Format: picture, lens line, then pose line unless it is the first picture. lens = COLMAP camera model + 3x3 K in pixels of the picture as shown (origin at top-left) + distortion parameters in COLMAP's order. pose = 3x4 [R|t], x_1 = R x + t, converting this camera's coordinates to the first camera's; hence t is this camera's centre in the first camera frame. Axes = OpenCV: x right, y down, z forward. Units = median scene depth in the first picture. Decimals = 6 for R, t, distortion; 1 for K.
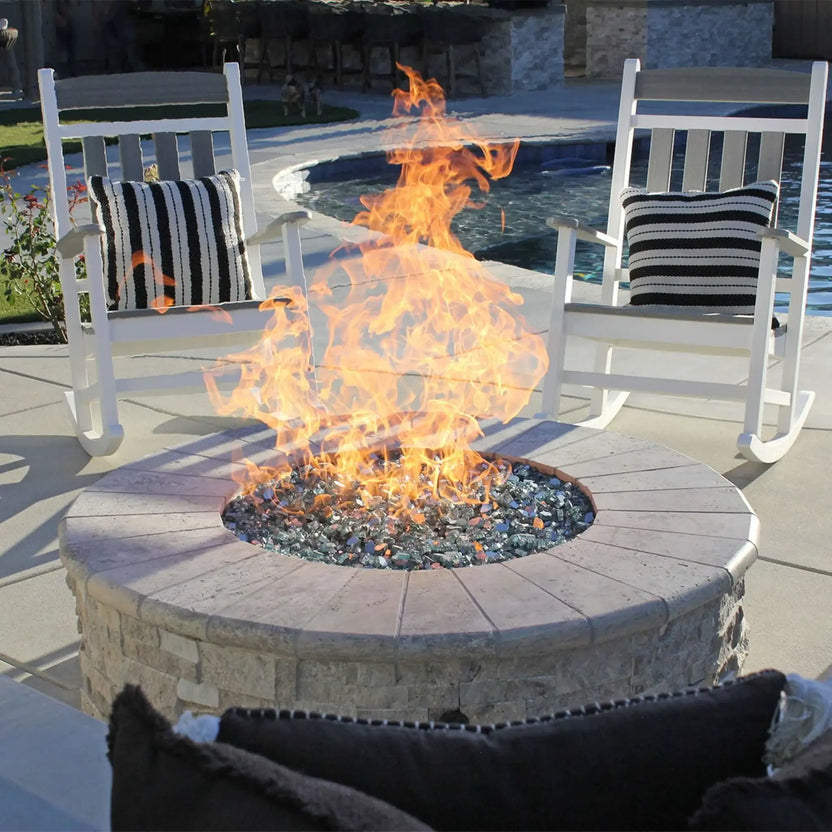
lens RADIAL K [[1729.6, 0, 416.0], [0, 1729.6, 416.0], [0, 0, 1]] dist [-0.012545, -0.096567]
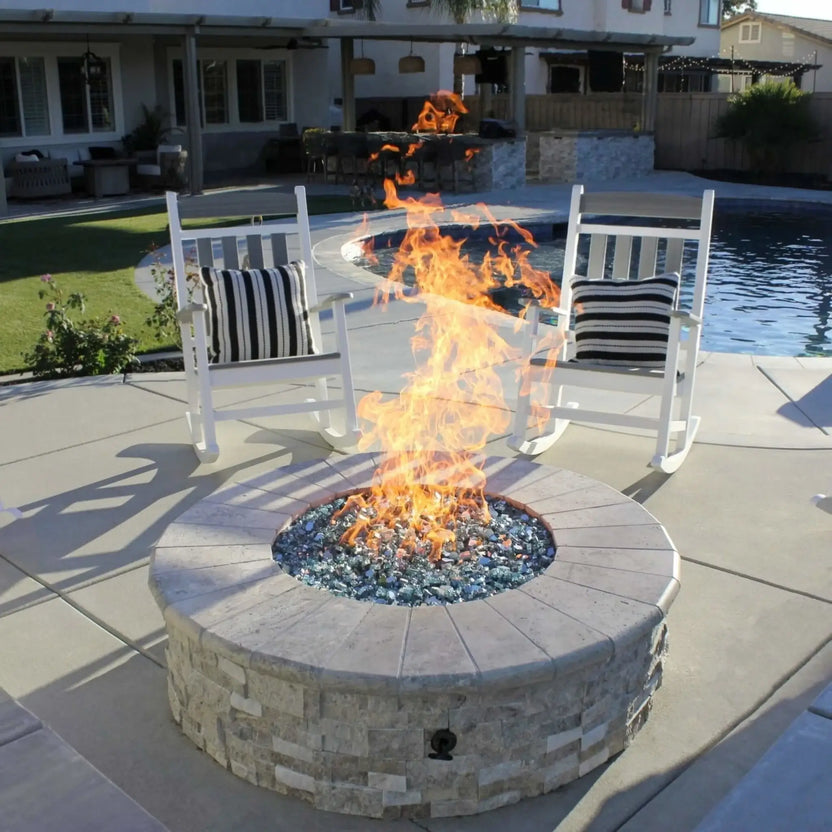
lens RADIAL K [[1034.0, 0, 412.5], [0, 1034.0, 427.2], [0, 0, 1]] dist [-0.146035, 0.107988]
pose [[0.999762, 0.007994, -0.020320, 0.009729], [-0.007013, 0.998828, 0.047883, -0.070402], [0.020678, -0.047729, 0.998646, 0.214480]]
